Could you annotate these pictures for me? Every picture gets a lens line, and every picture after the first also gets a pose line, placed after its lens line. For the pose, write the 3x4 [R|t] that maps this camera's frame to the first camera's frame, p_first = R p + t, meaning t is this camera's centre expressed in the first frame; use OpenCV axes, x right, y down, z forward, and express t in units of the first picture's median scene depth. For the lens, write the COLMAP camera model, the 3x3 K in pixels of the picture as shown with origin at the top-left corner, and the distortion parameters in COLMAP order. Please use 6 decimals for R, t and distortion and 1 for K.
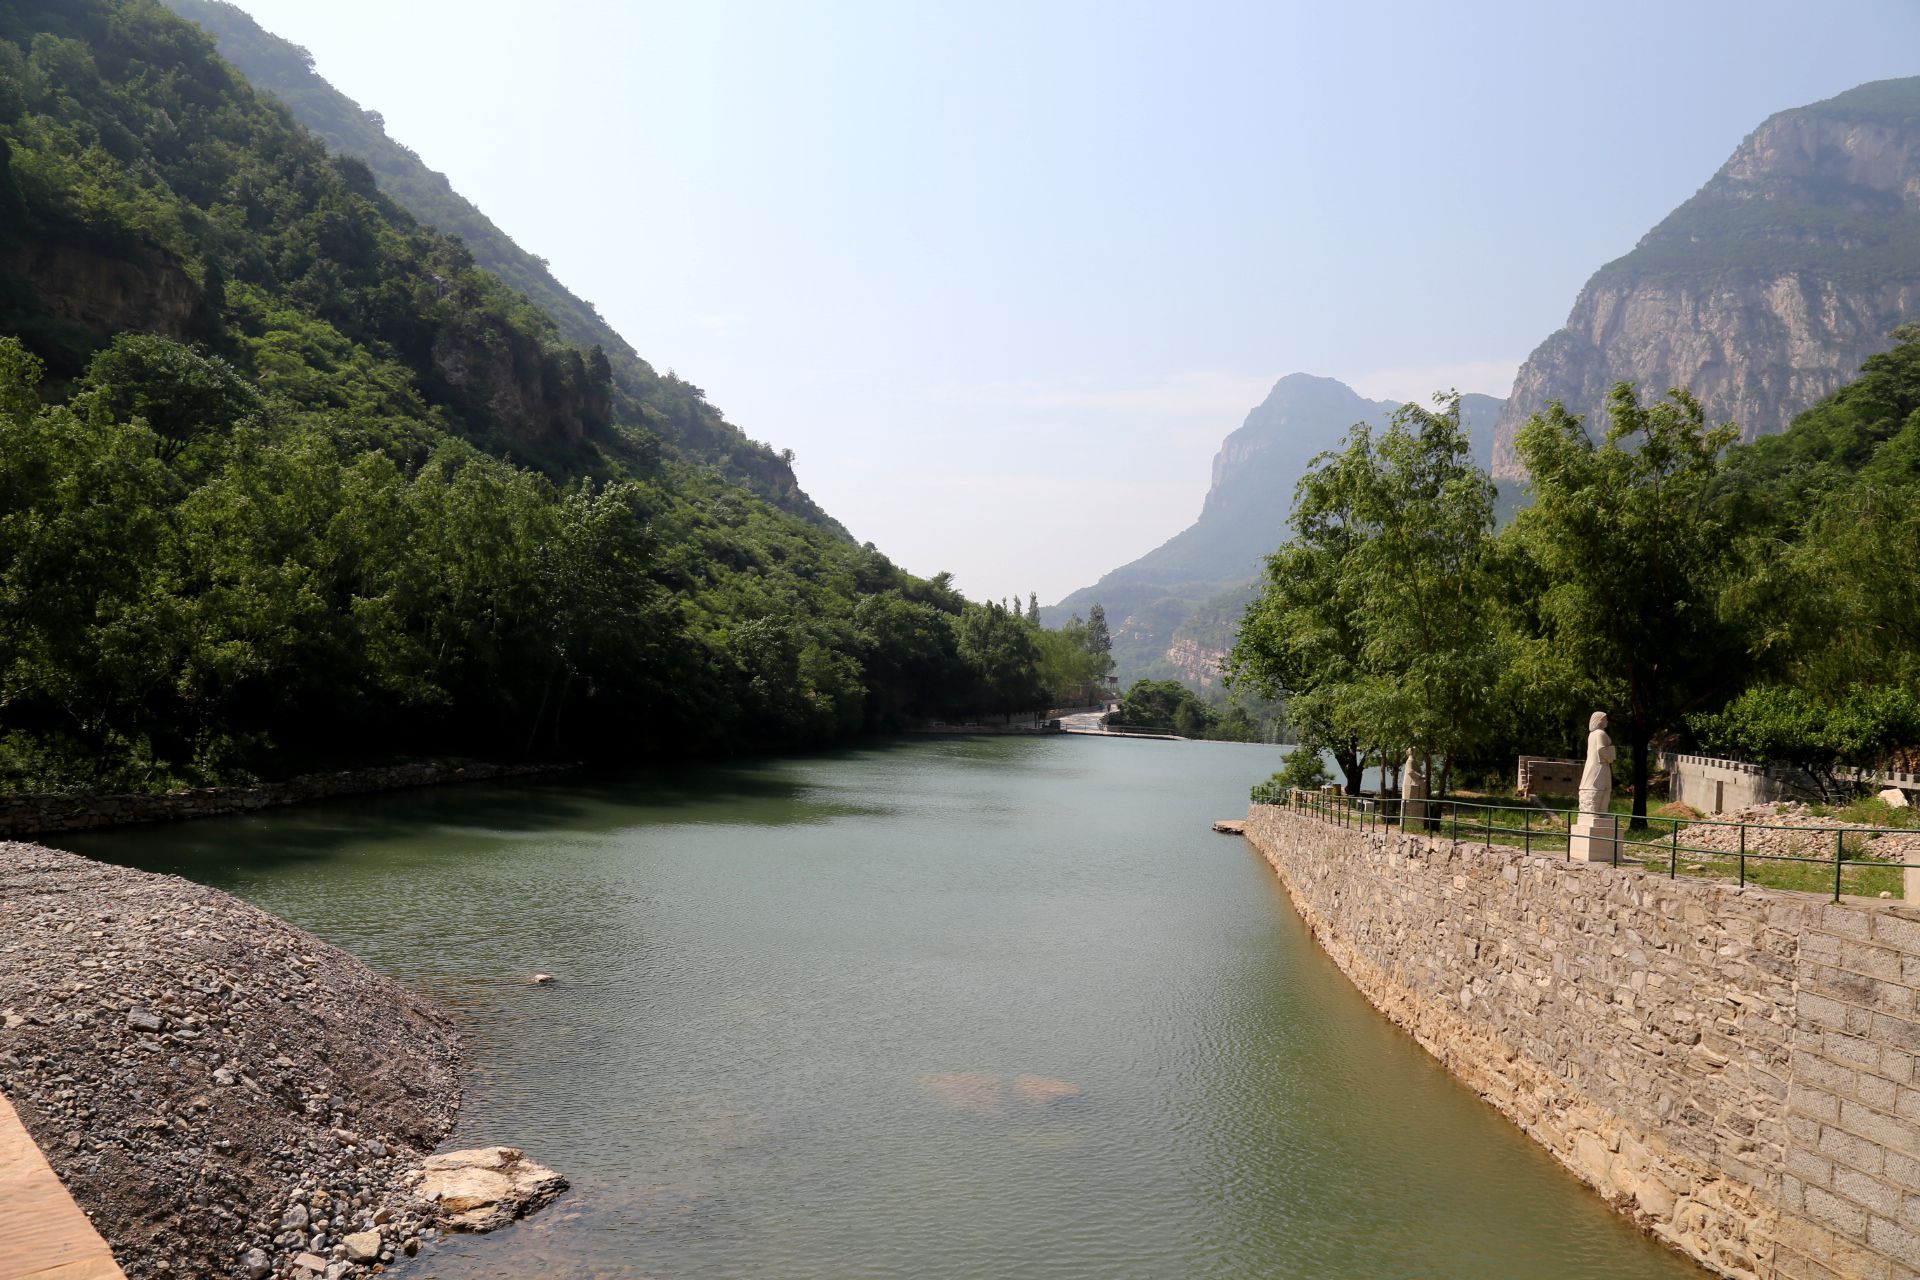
lens RADIAL K [[1315.6, 0, 966.8], [0, 1315.6, 640.1], [0, 0, 1]] dist [-0.125006, 0.073472]
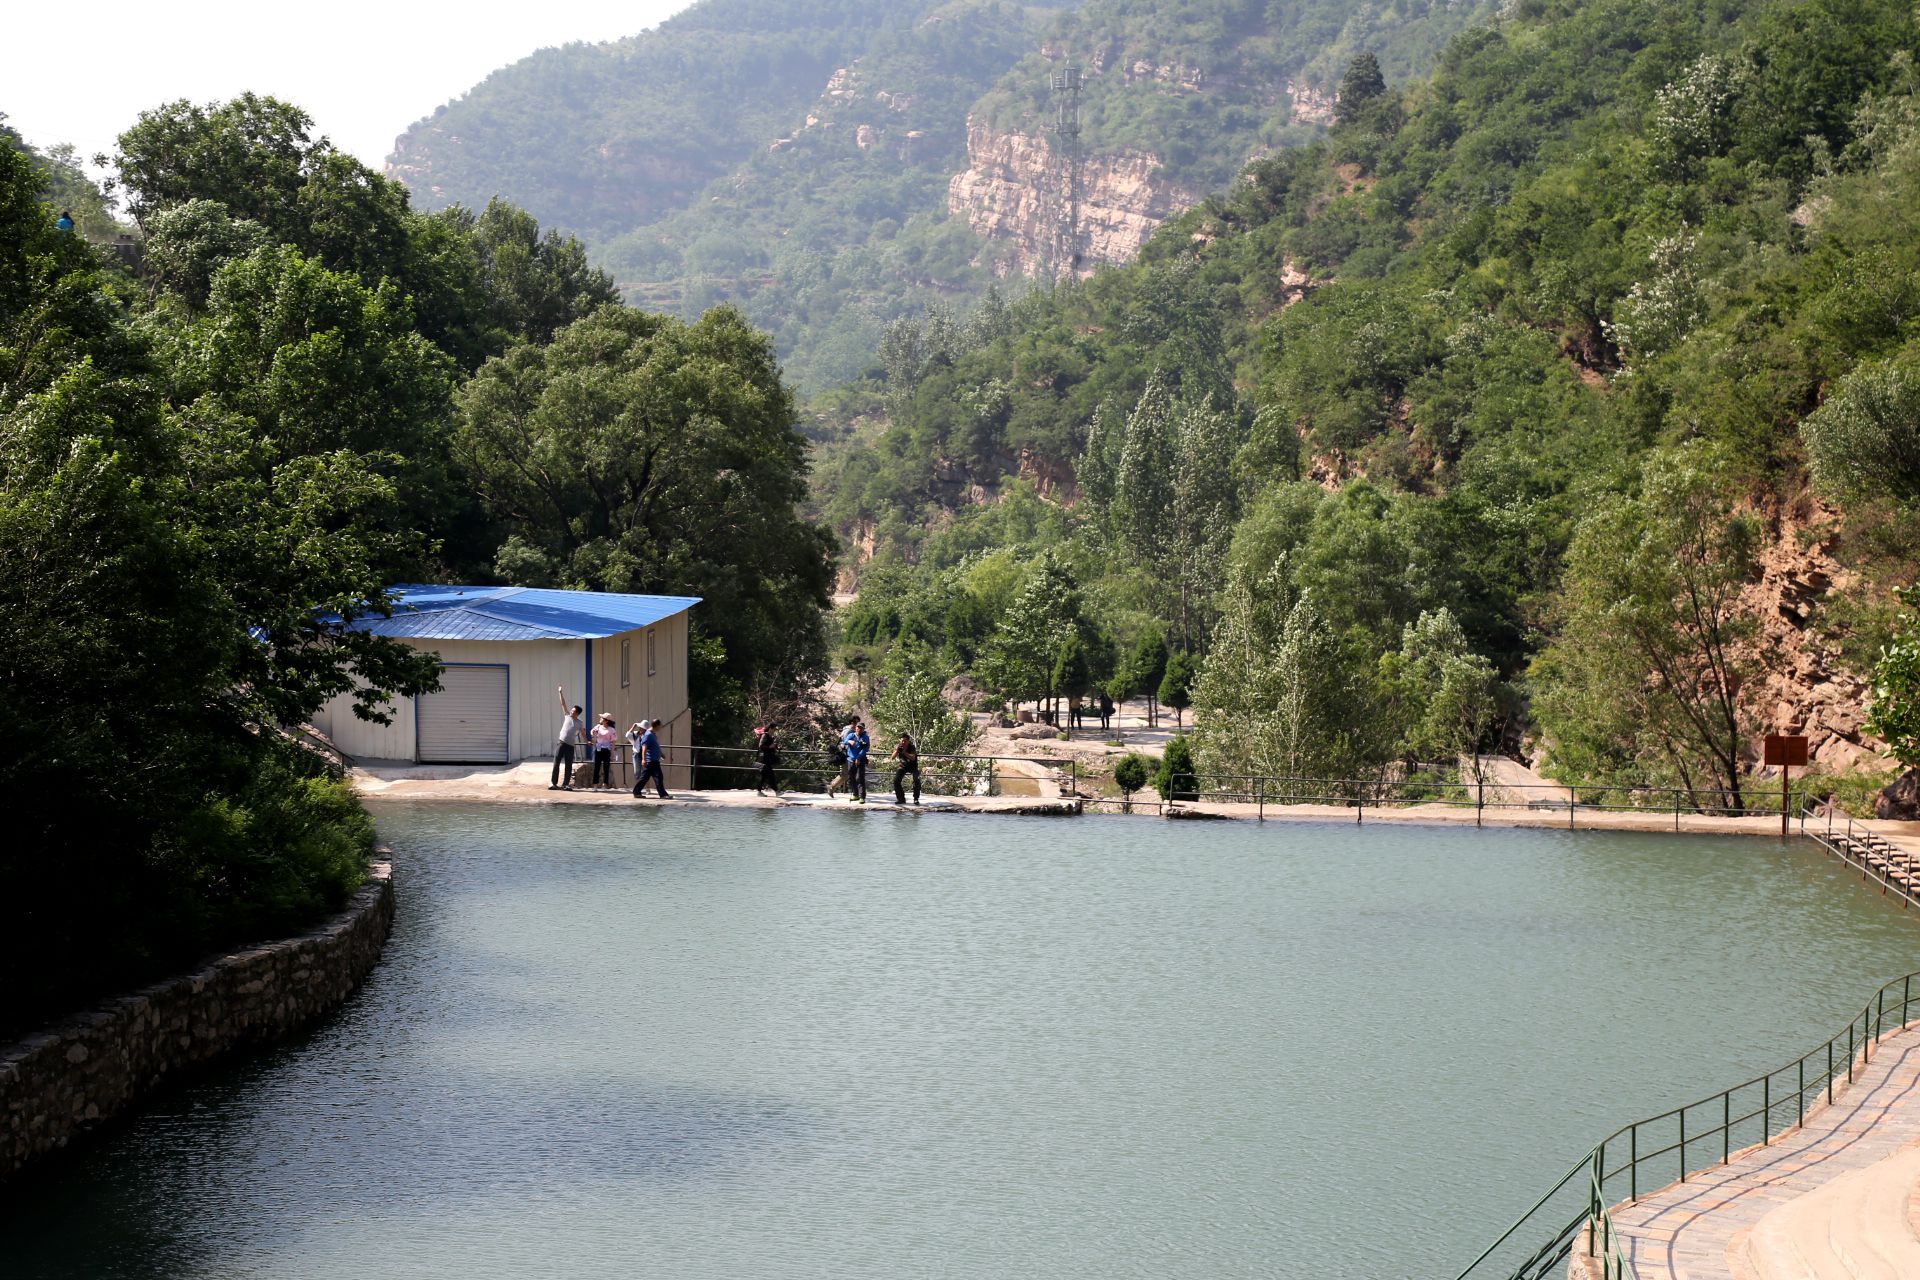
lens RADIAL K [[3876.3, 0, 997.1], [0, 3876.3, 644.9], [0, 0, 1]] dist [0.380853, 0.066292]
pose [[0.991302, -0.040485, 0.125227, 0.065665], [0.026255, 0.993218, 0.113267, 0.015776], [-0.128963, -0.108994, 0.985641, 0.198607]]
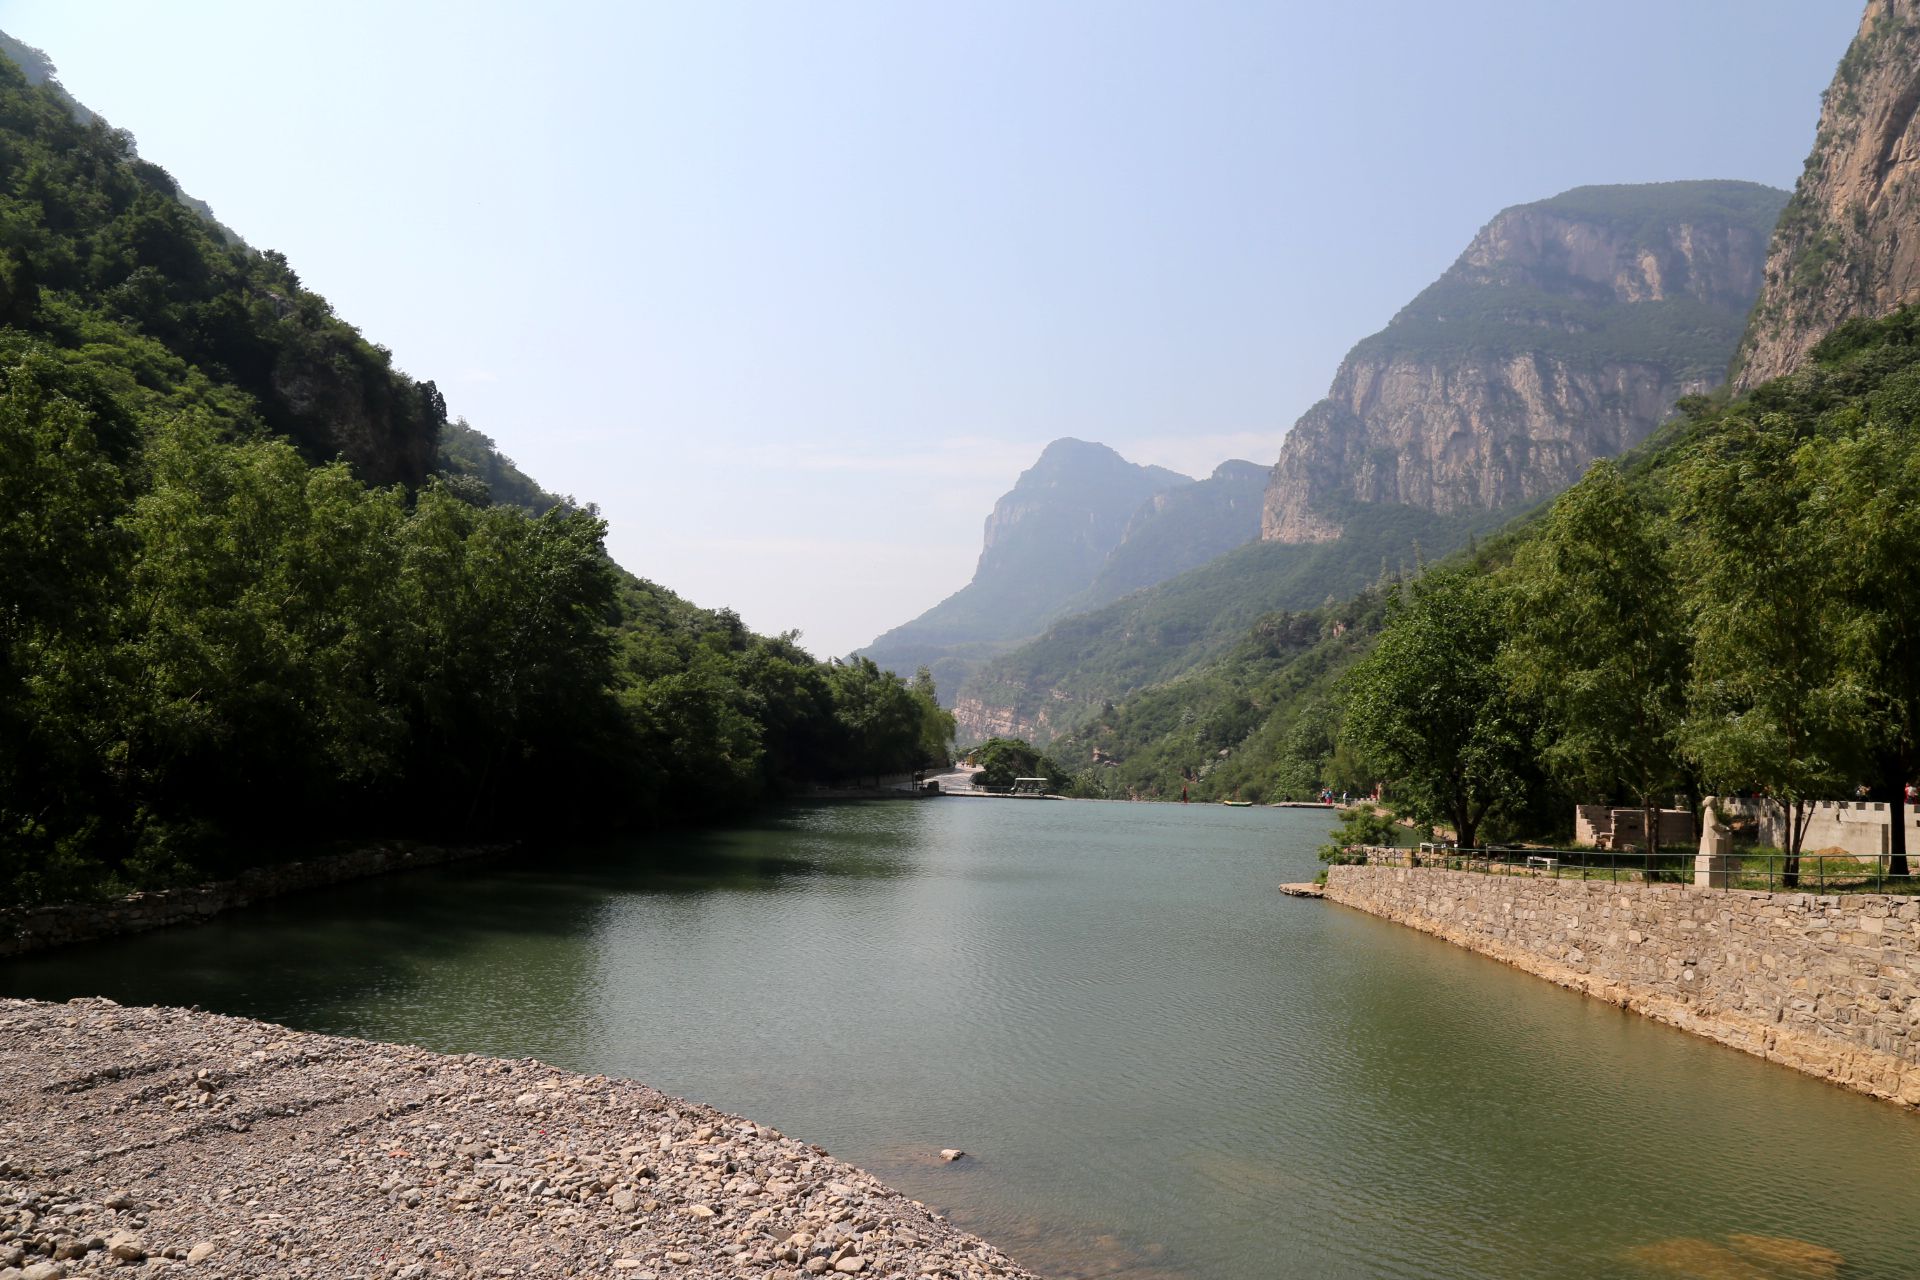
lens RADIAL K [[1315.6, 0, 966.8], [0, 1315.6, 640.1], [0, 0, 1]] dist [-0.125006, 0.073472]
pose [[0.984095, -0.003067, 0.177619, -0.016869], [0.011320, 0.998902, -0.045471, 0.000307], [-0.177284, 0.046759, 0.983048, 0.010285]]
